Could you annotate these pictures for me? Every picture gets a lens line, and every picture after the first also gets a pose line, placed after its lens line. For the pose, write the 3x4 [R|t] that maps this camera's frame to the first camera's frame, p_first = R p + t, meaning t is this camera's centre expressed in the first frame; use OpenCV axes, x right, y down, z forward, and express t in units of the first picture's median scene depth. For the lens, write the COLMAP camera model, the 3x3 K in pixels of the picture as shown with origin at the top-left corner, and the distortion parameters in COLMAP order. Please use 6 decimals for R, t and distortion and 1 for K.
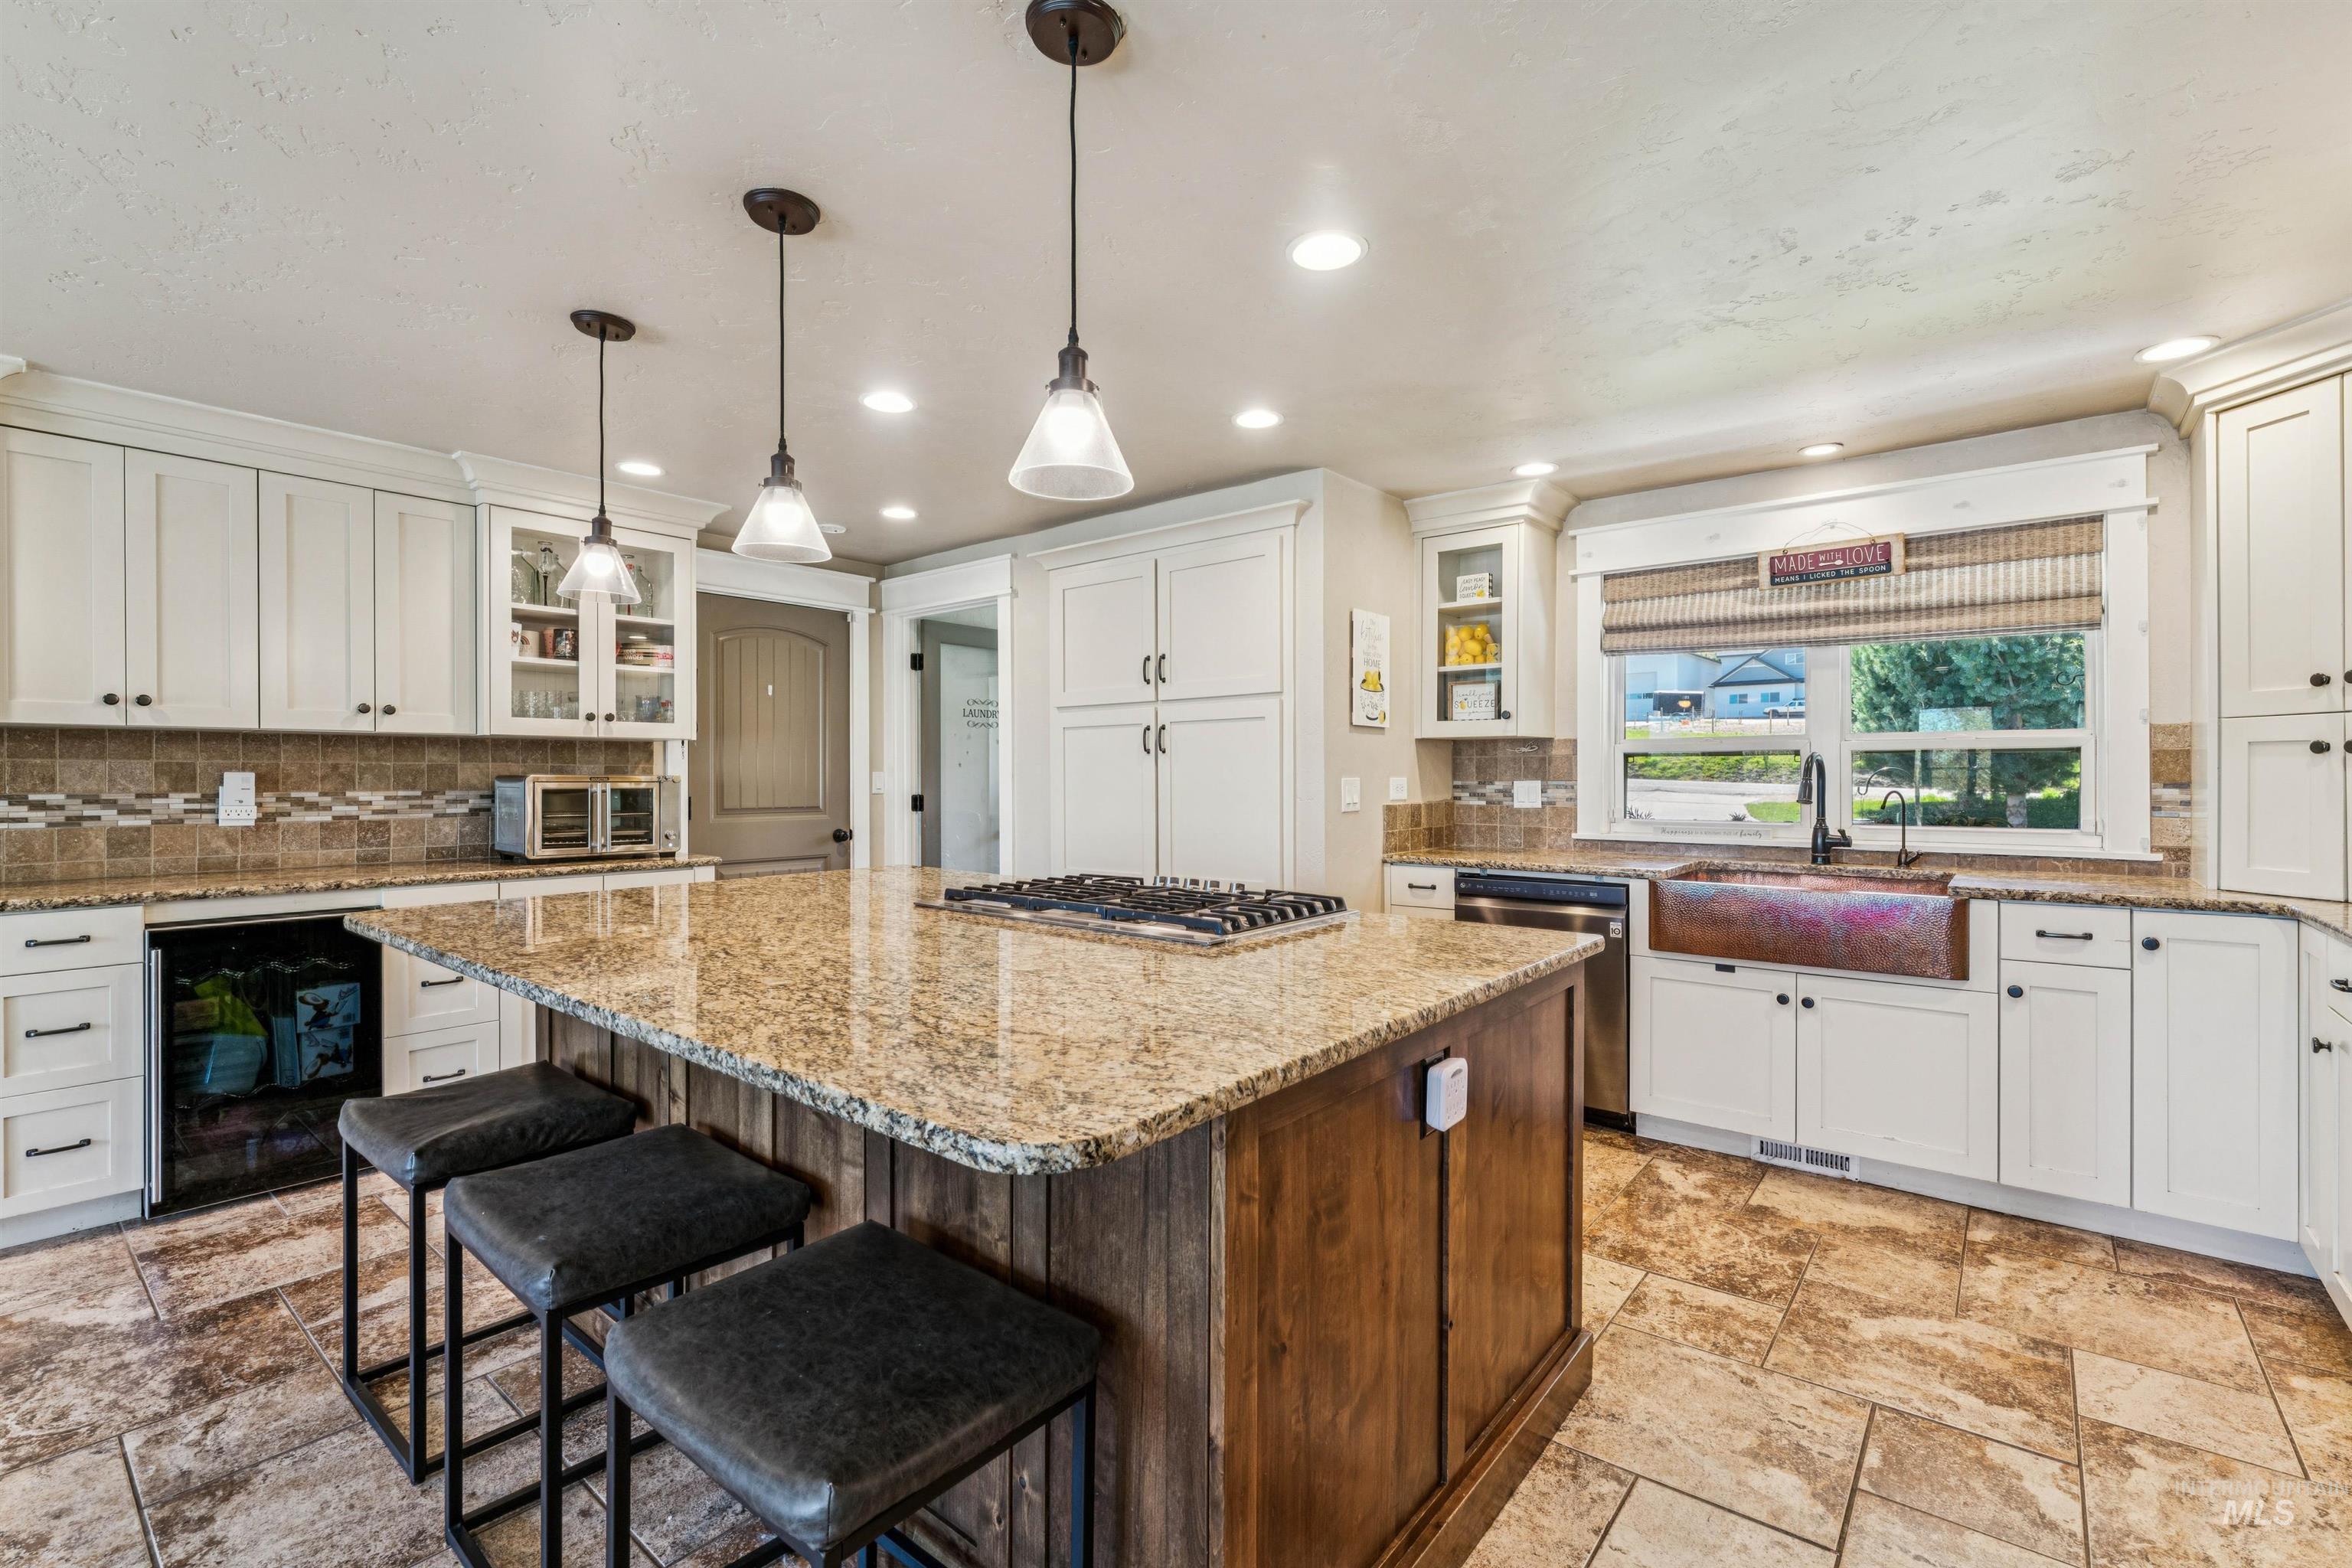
lens RADIAL K [[1005.5, 0, 1182.7], [0, 1005.5, 771.1], [0, 0, 1]] dist [-0.010428, 0.000762]
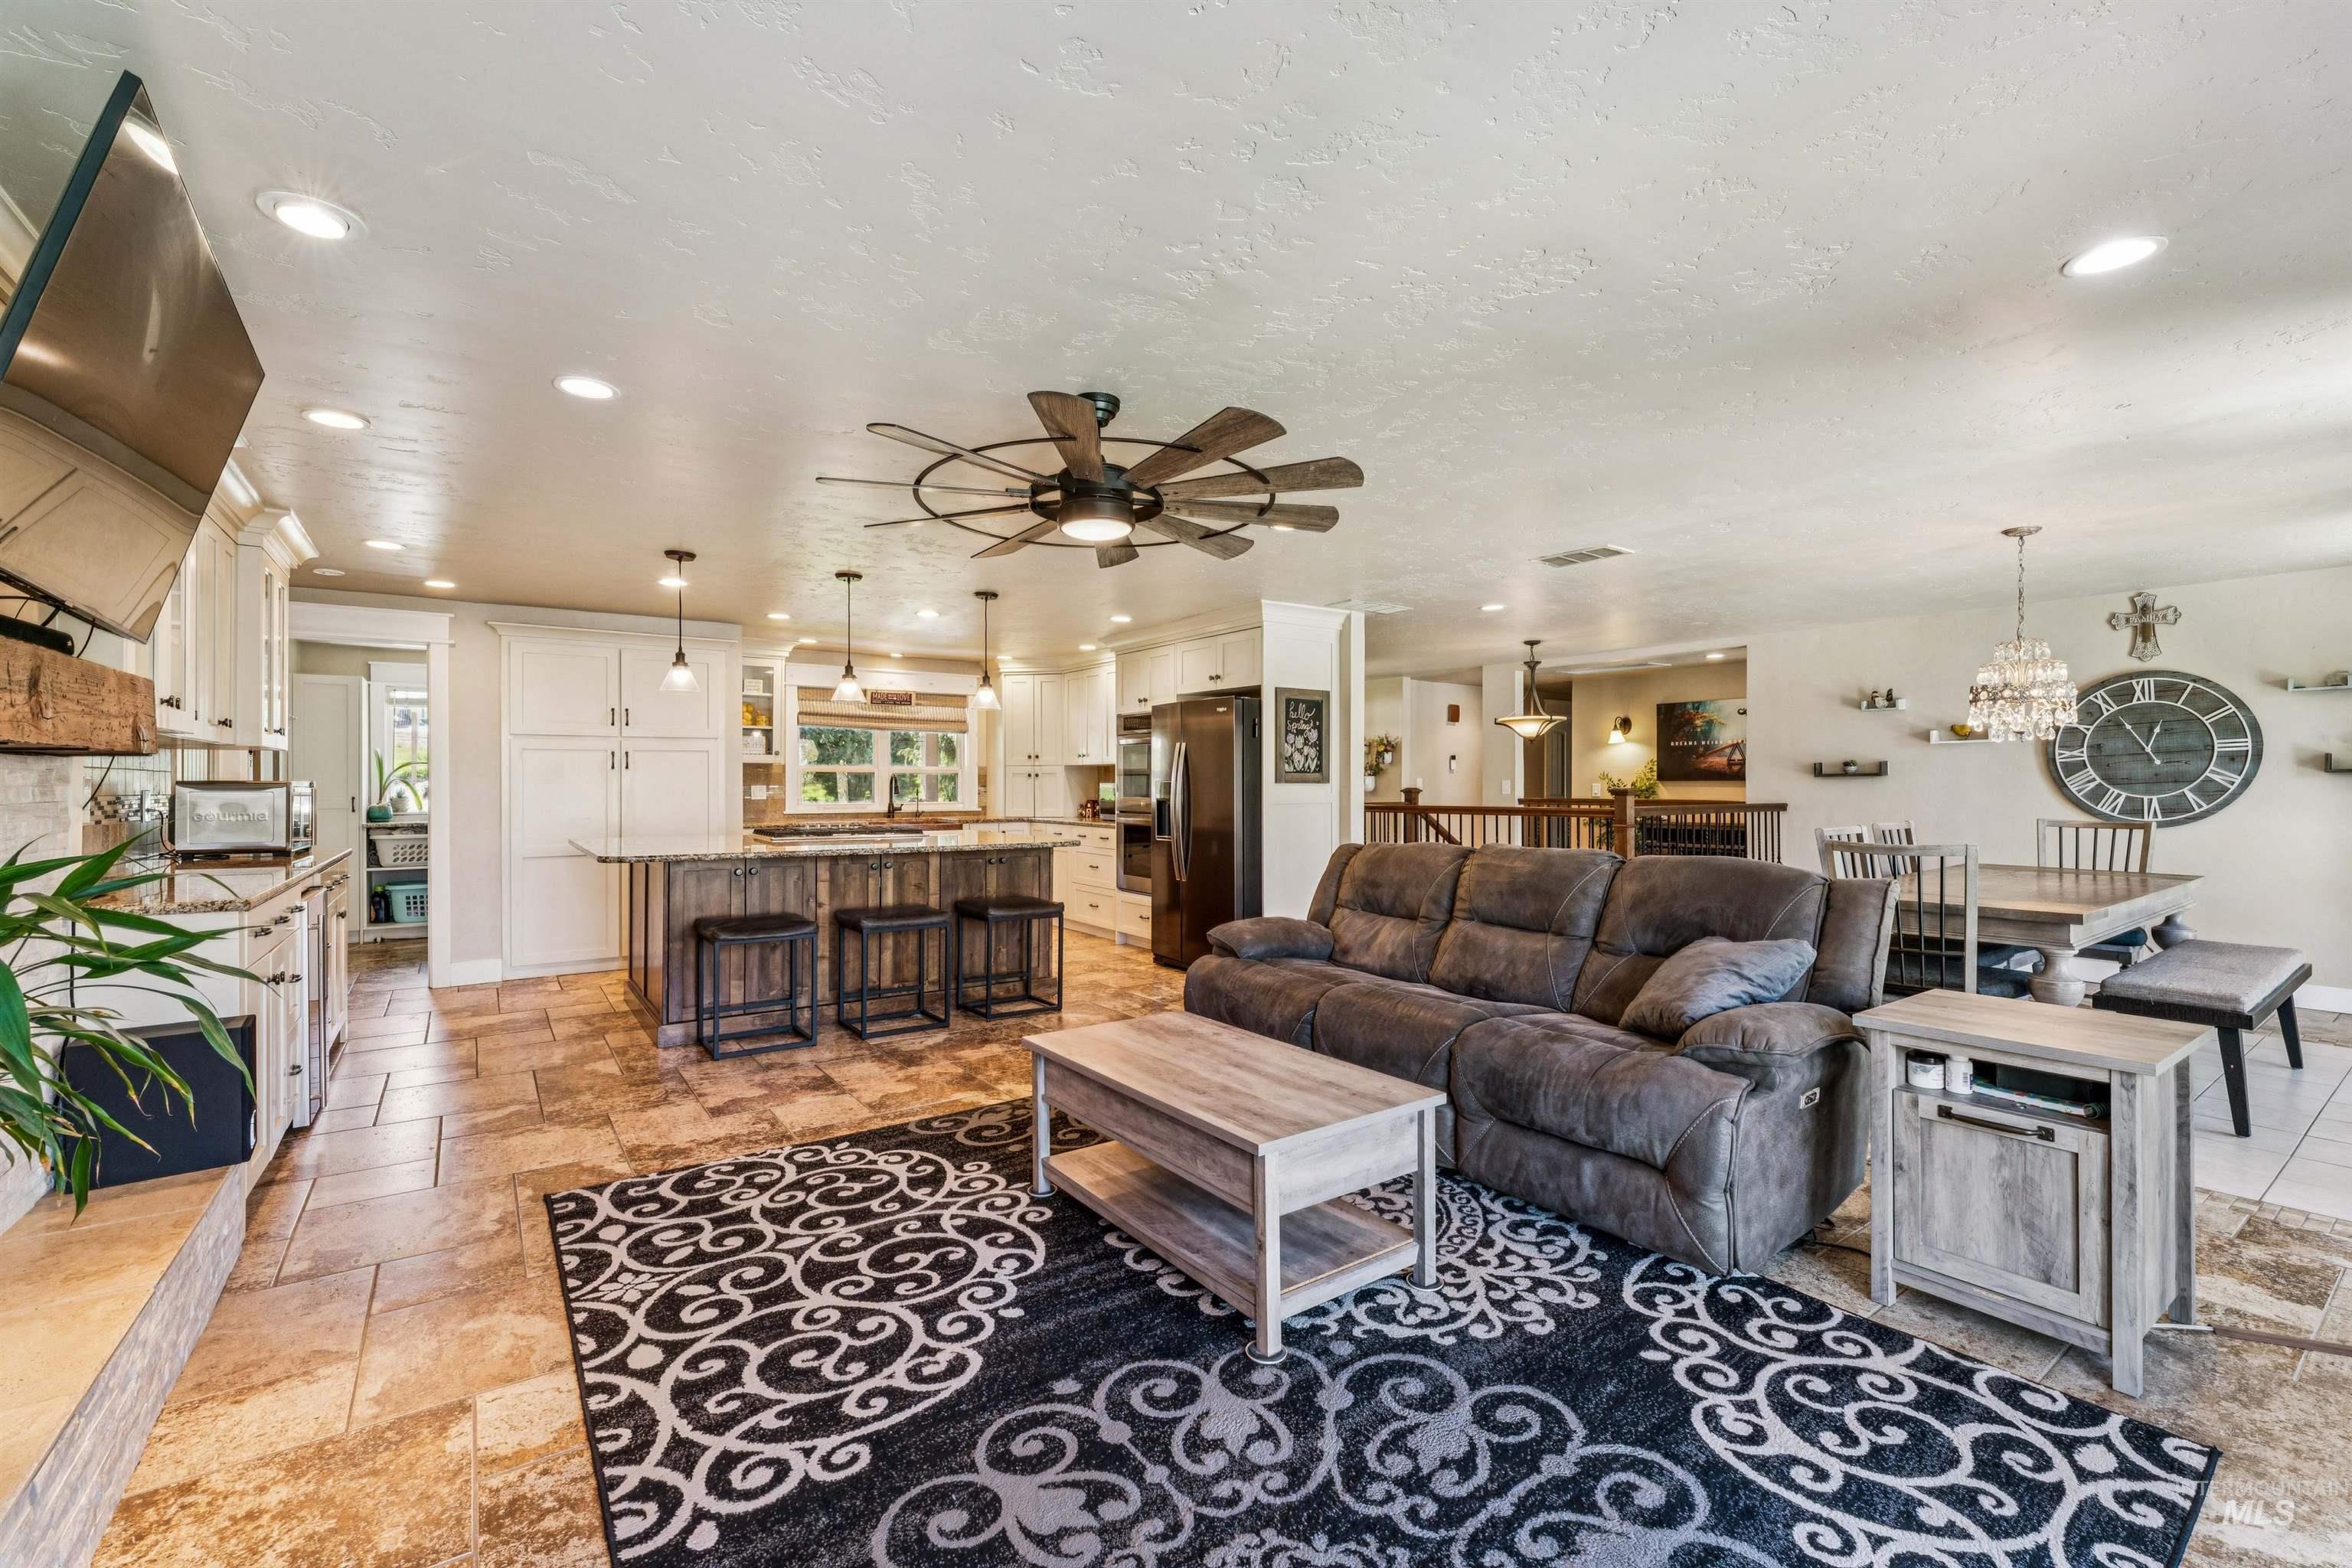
lens RADIAL K [[1005.5, 0, 1150.2], [0, 1005.5, 765.7], [0, 0, 1]] dist [-0.010428, 0.000762]
pose [[0.284228, 0.019344, 0.958562, -1.567777], [-0.004026, 0.999812, -0.018983, 0.005014], [-0.958748, 0.001536, 0.284252, -0.315956]]
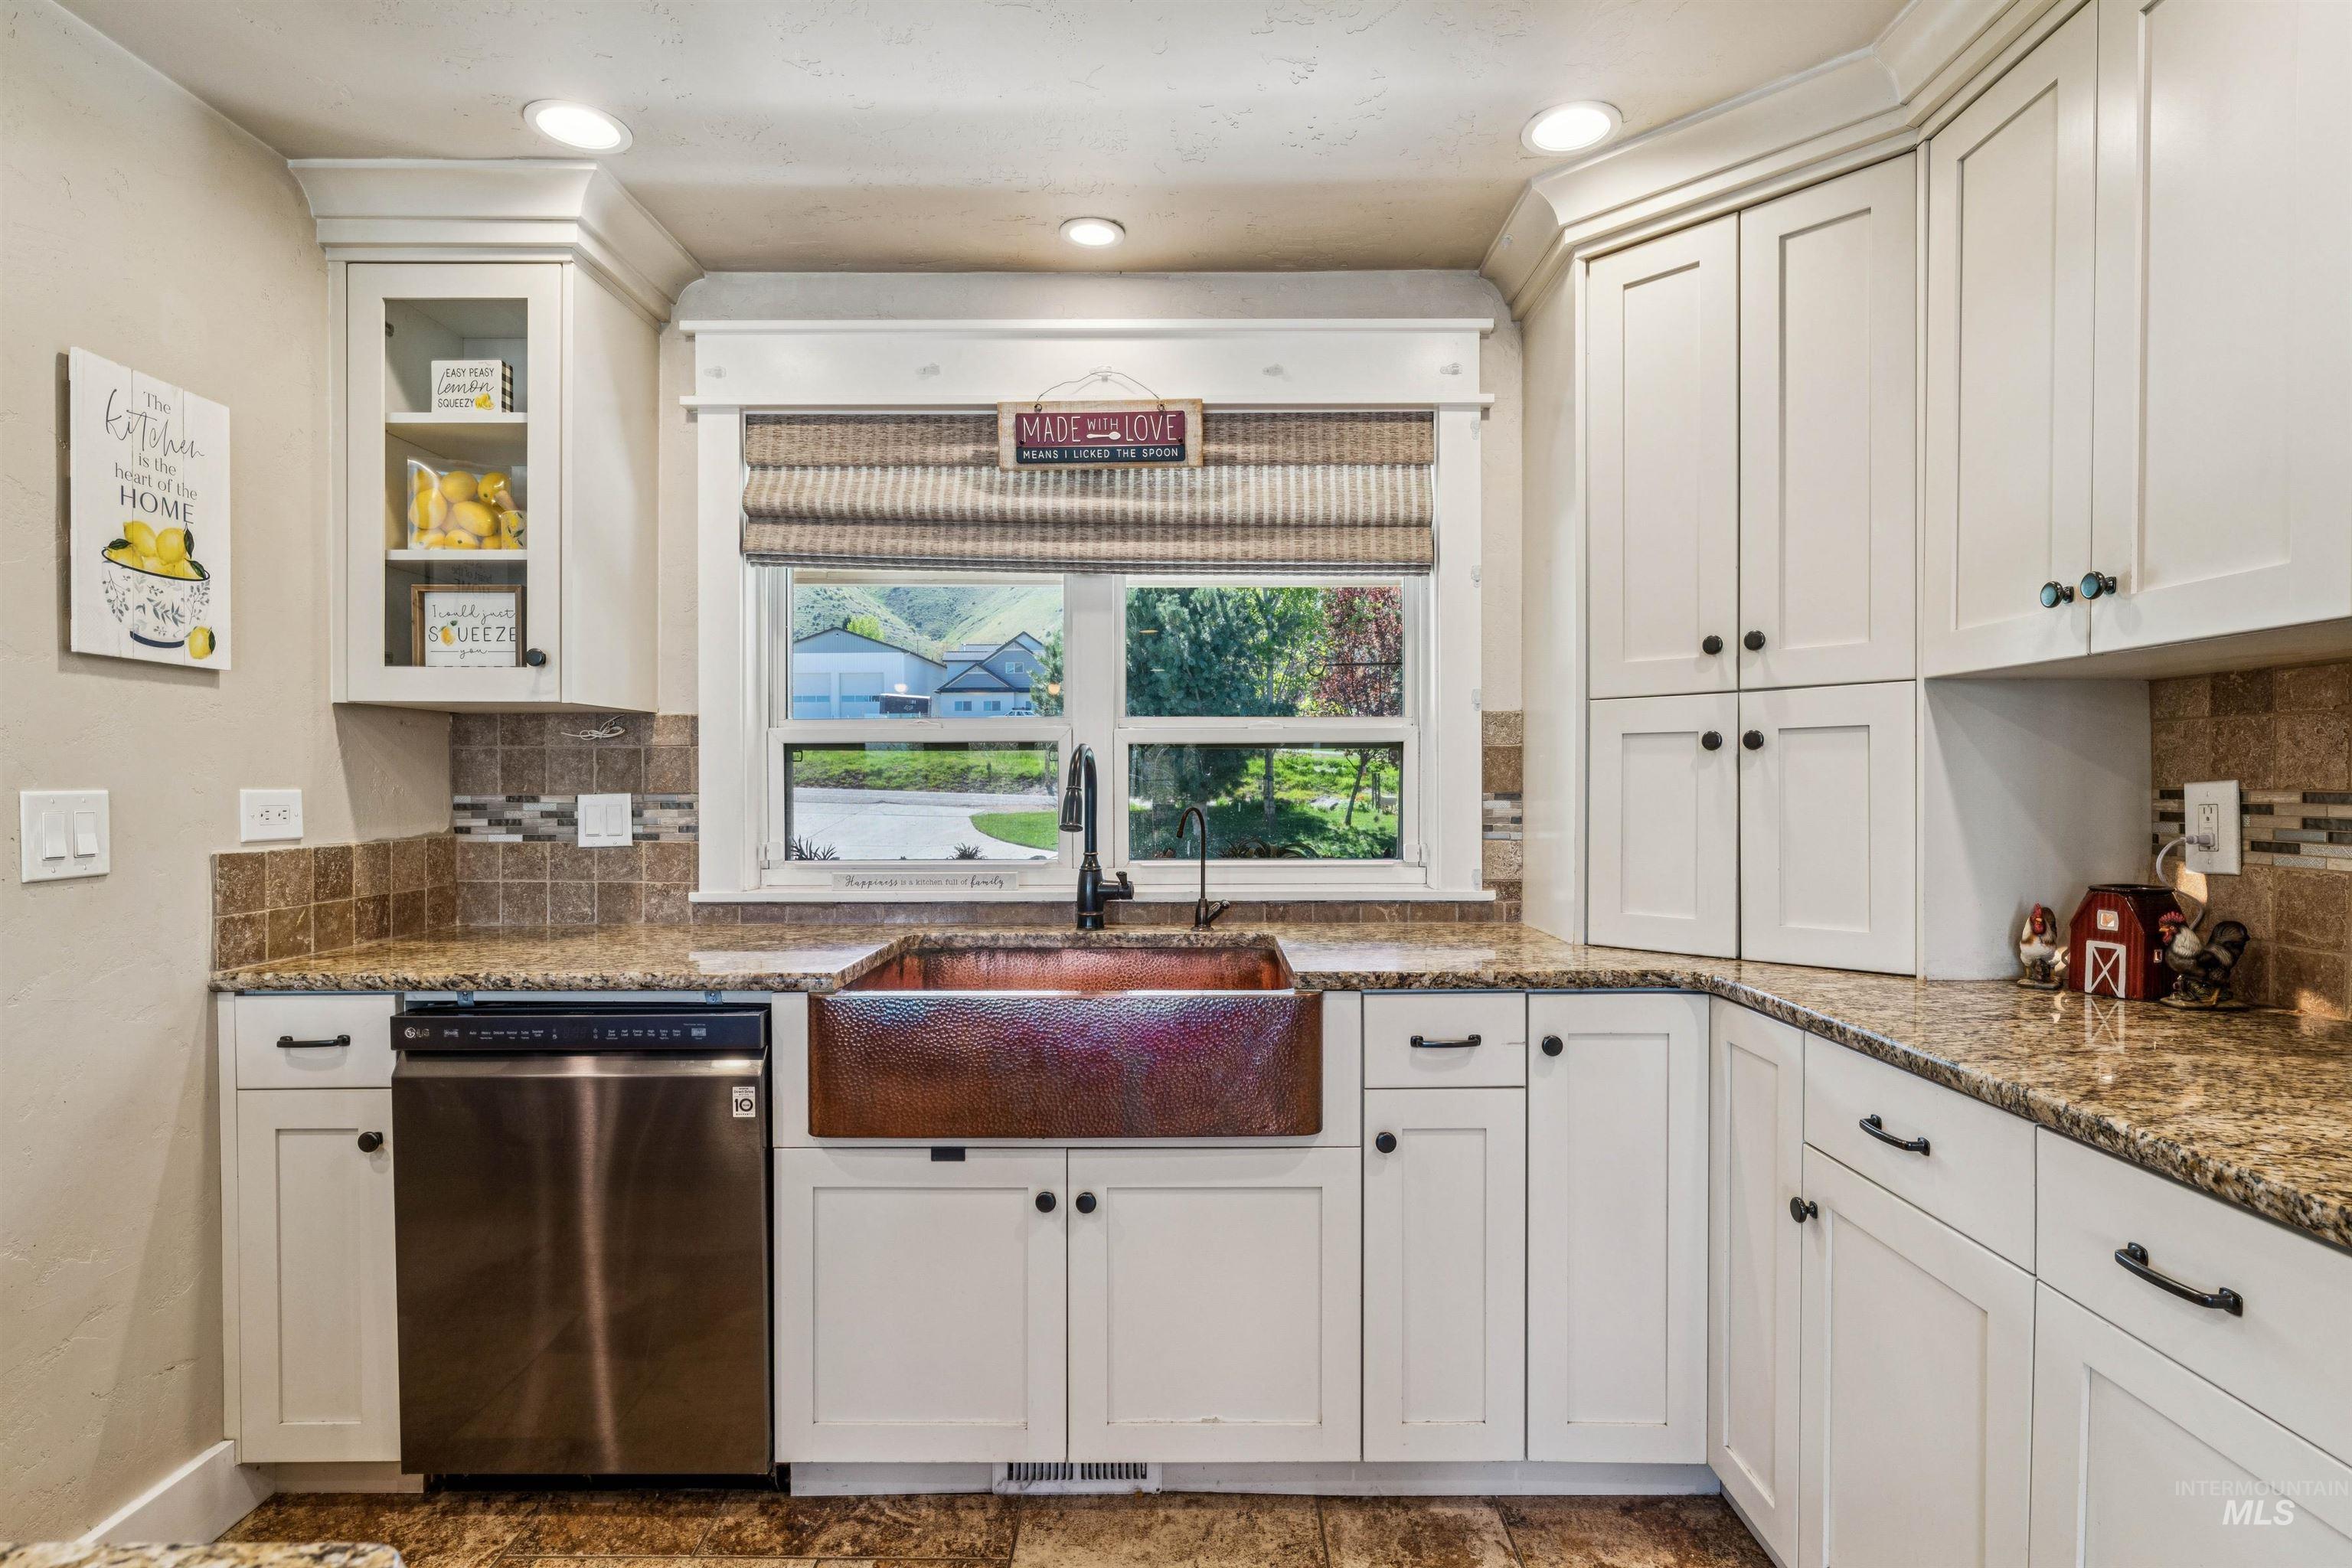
lens RADIAL K [[1158.4, 0, 1181.6], [0, 1158.4, 799.4], [0, 0, 1]] dist [-0.010192, -0.000397]
pose [[0.769739, -0.009320, 0.638290, 0.235940], [-0.000902, 0.999877, 0.015688, 0.003405], [-0.638358, -0.012651, 0.769636, 0.431290]]
